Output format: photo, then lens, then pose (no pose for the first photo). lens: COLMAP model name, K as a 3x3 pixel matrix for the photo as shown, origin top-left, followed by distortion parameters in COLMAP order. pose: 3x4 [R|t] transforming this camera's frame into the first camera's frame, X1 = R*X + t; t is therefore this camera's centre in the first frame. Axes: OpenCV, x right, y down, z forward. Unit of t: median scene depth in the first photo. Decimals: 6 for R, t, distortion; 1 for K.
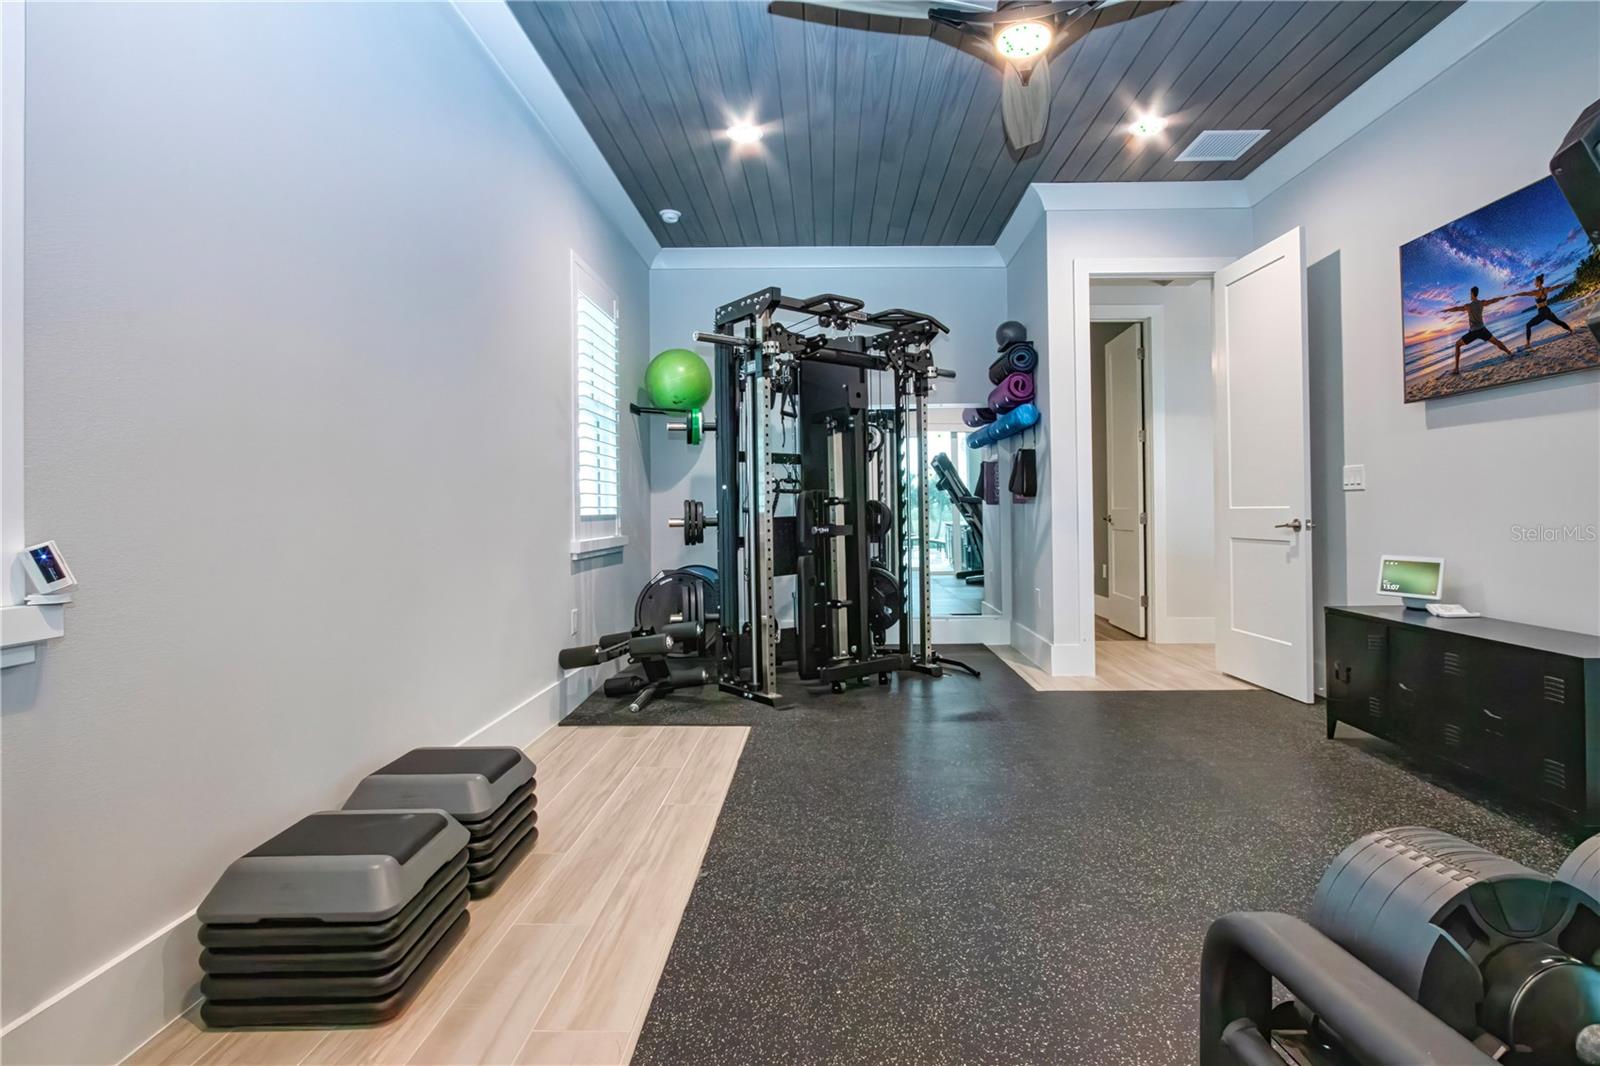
lens RADIAL K [[759.2, 0, 840.7], [0, 759.2, 536.0], [0, 0, 1]] dist [0.002856, -0.045605]
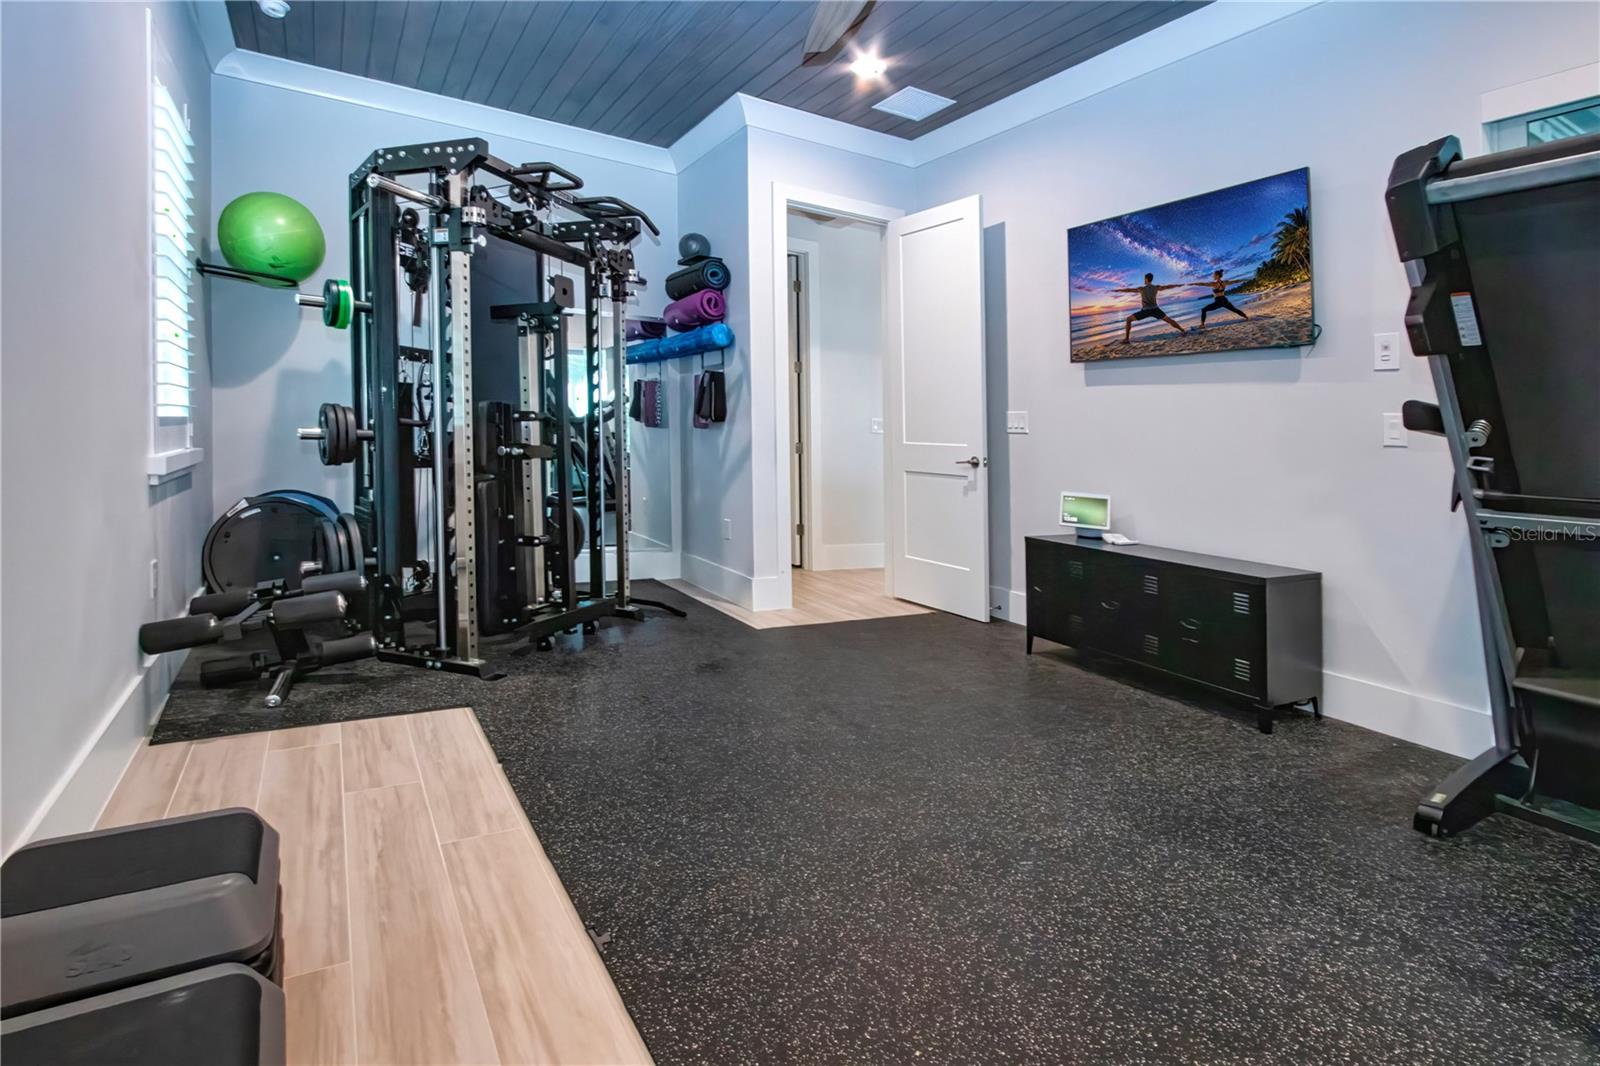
lens RADIAL K [[776.7, 0, 797.2], [0, 776.7, 461.7], [0, 0, 1]] dist [-0.016737, 0.000410]
pose [[0.859898, 0.028375, 0.509676, -0.208426], [-0.032235, 0.999480, -0.001258, -0.005105], [-0.509446, -0.015347, 0.860365, 0.146182]]
